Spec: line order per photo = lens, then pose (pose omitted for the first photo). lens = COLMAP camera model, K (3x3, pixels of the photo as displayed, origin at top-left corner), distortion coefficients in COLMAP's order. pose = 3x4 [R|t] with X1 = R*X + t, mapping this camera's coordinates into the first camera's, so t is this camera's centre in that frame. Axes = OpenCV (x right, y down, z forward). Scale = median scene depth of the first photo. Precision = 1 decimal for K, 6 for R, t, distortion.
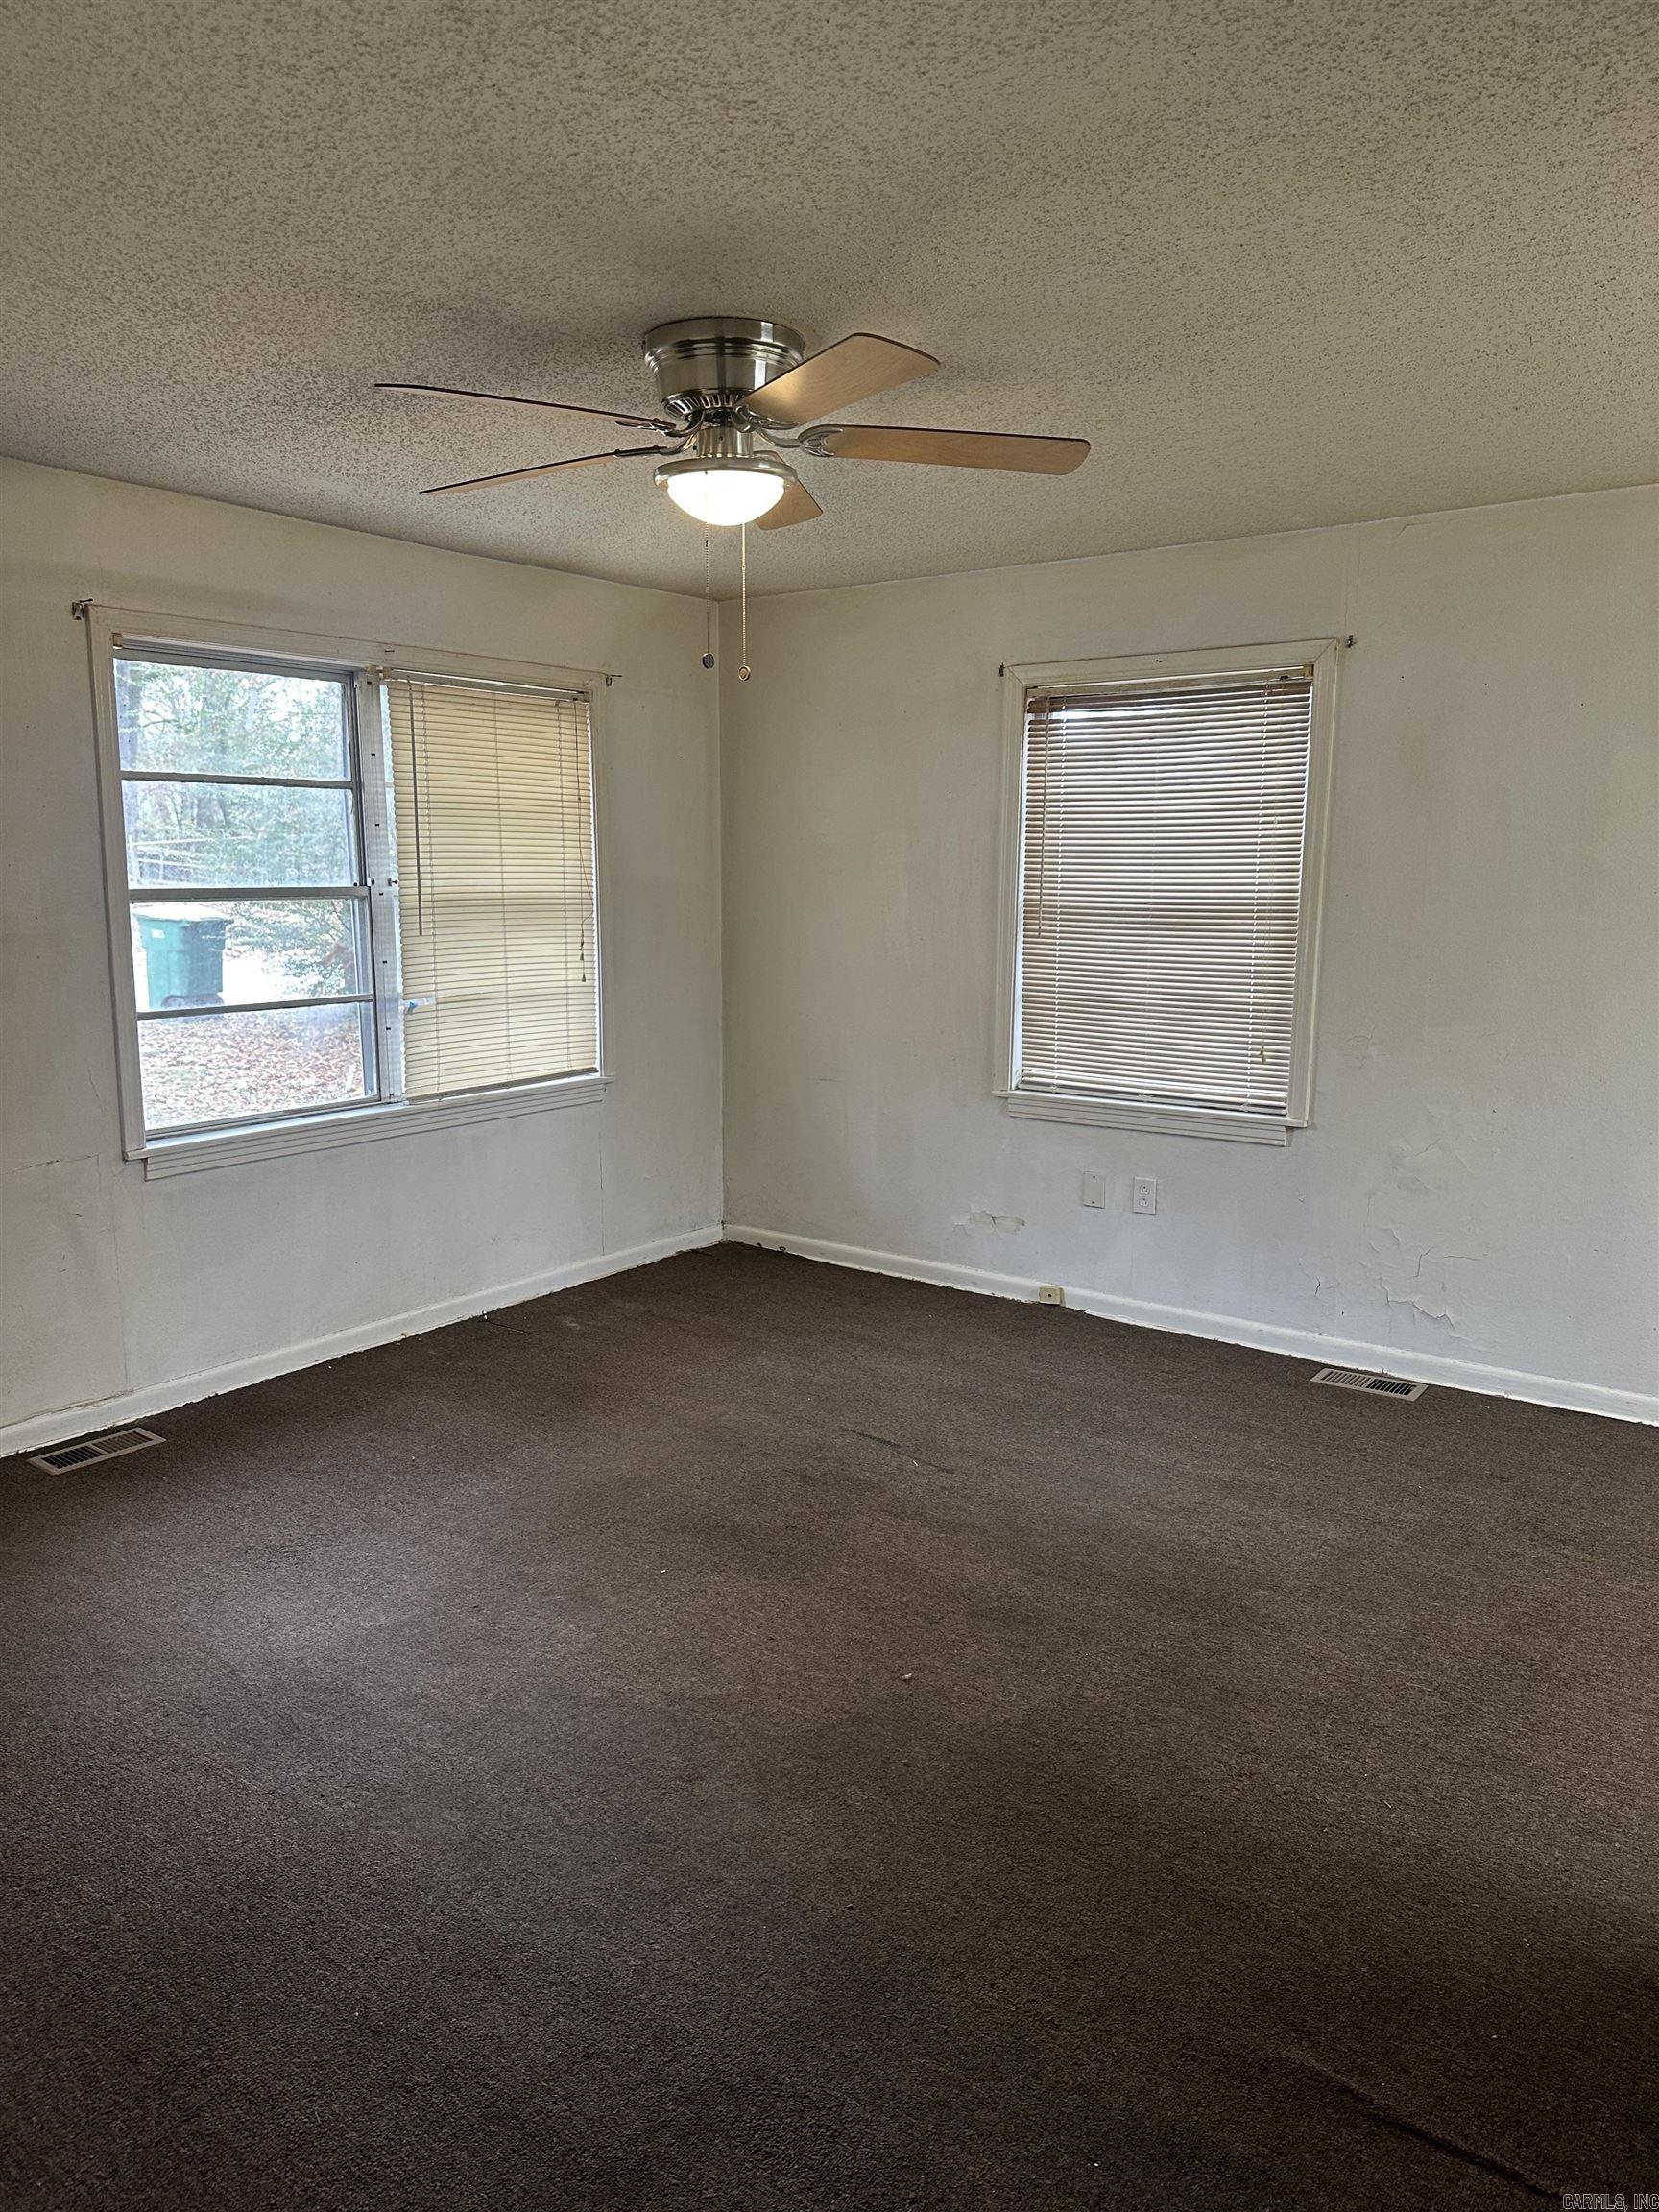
lens RADIAL K [[1572.3, 0, 804.4], [0, 1572.3, 1114.2], [0, 0, 1]] dist [0.134398, -0.099776]
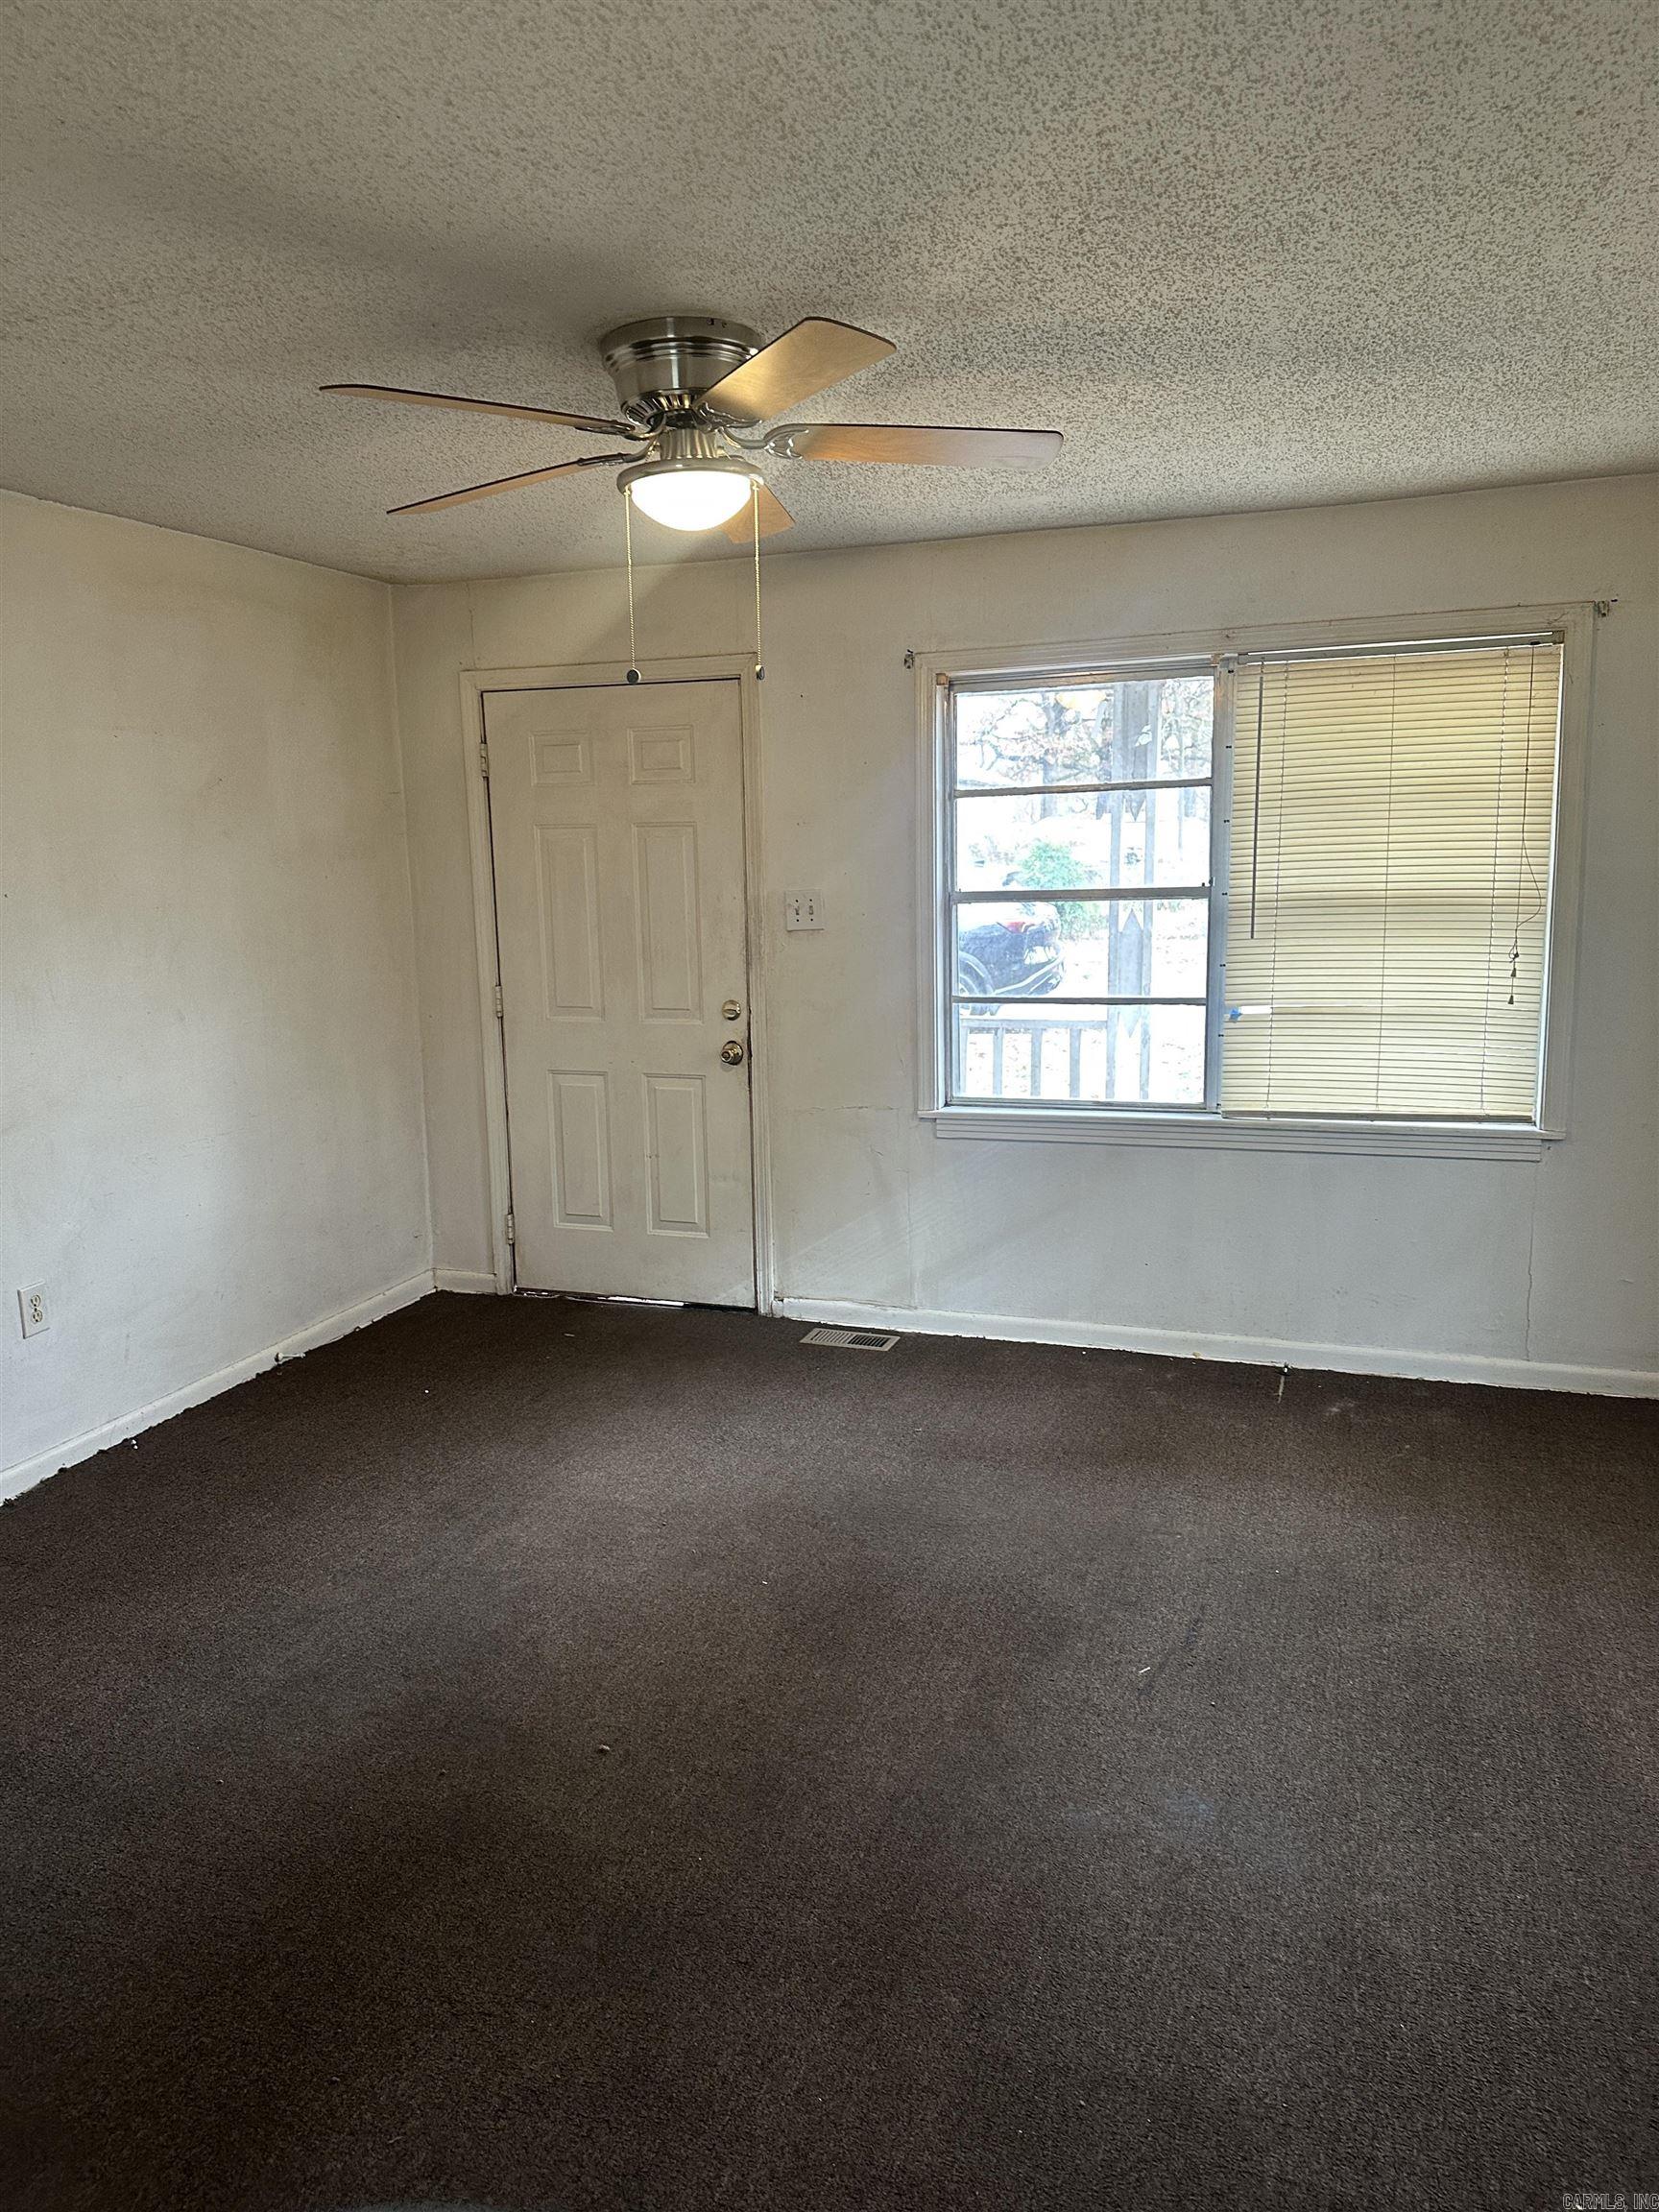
lens RADIAL K [[1572.7, 0, 818.3], [0, 1572.7, 1106.3], [0, 0, 1]] dist [0.149563, -0.100867]
pose [[0.304275, 0.146523, -0.941248, 0.571444], [-0.134956, 0.984764, 0.109671, -0.084581], [0.942976, 0.093657, 0.319413, 0.476963]]
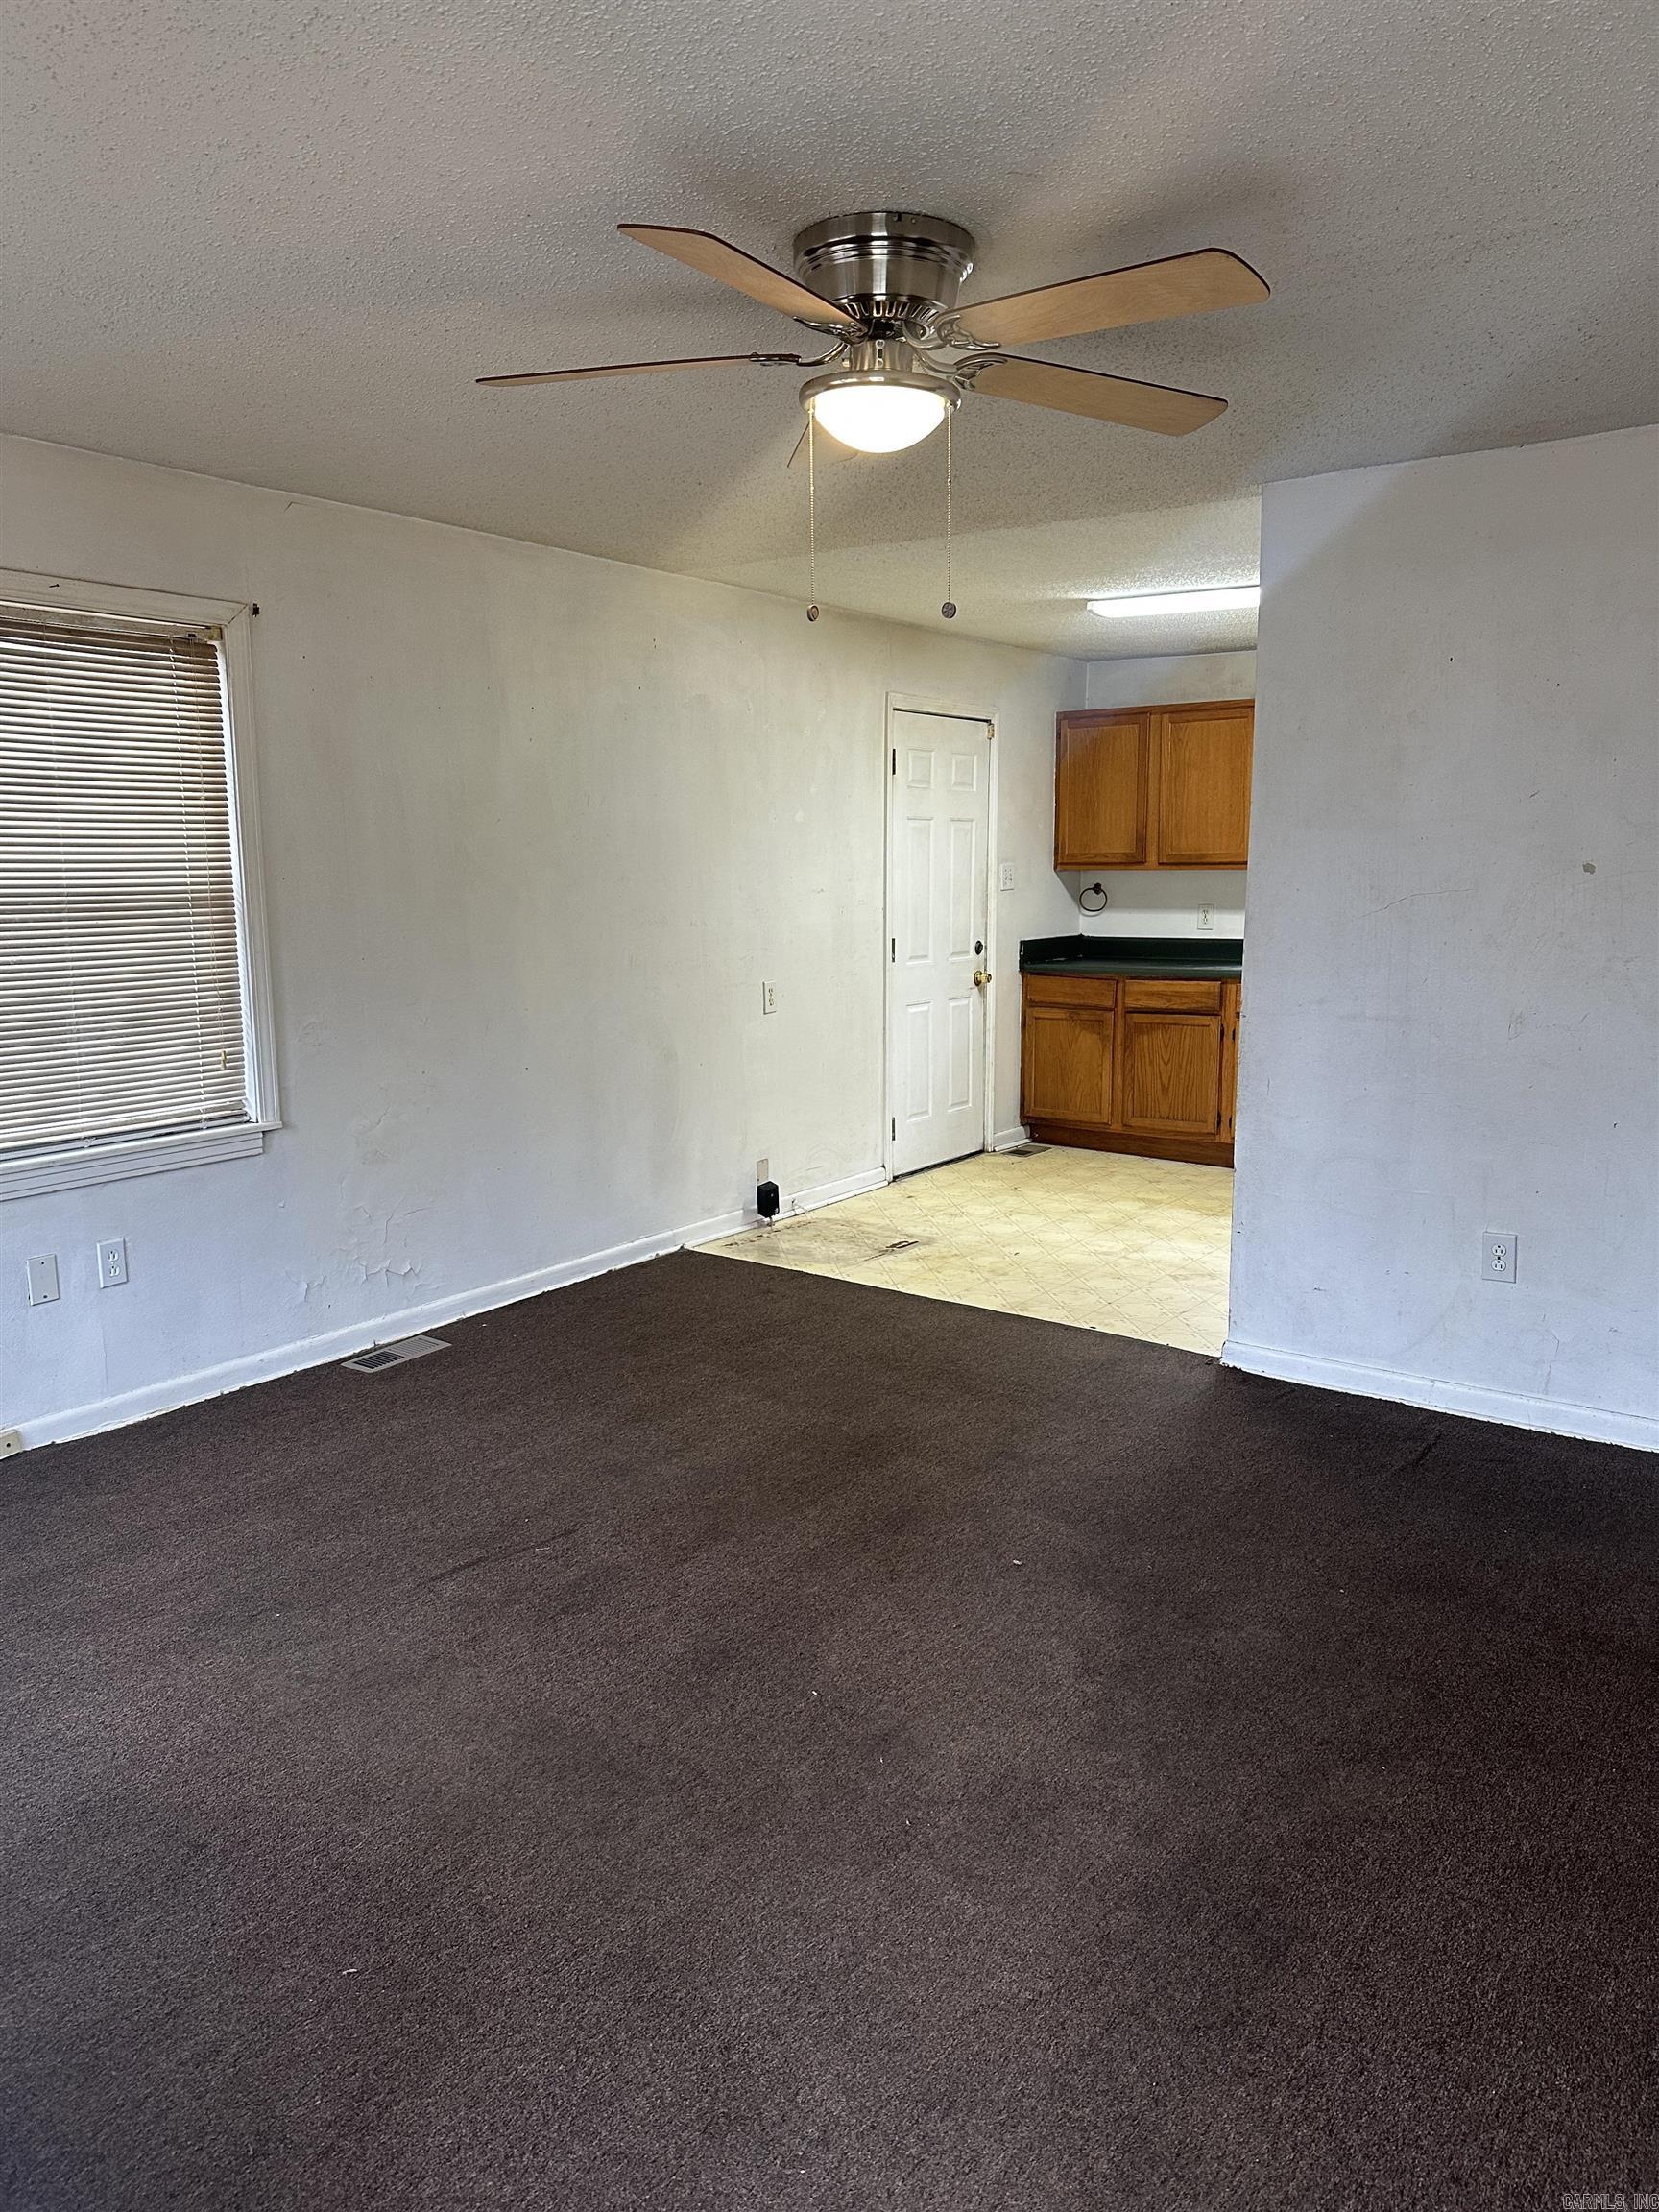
lens RADIAL K [[1572.3, 0, 804.4], [0, 1572.3, 1114.2], [0, 0, 1]] dist [0.134398, -0.099776]
pose [[-0.016478, -0.159734, 0.987023, -0.598800], [0.171092, 0.972147, 0.160183, -0.094202], [-0.985117, 0.171511, 0.011310, 0.665282]]
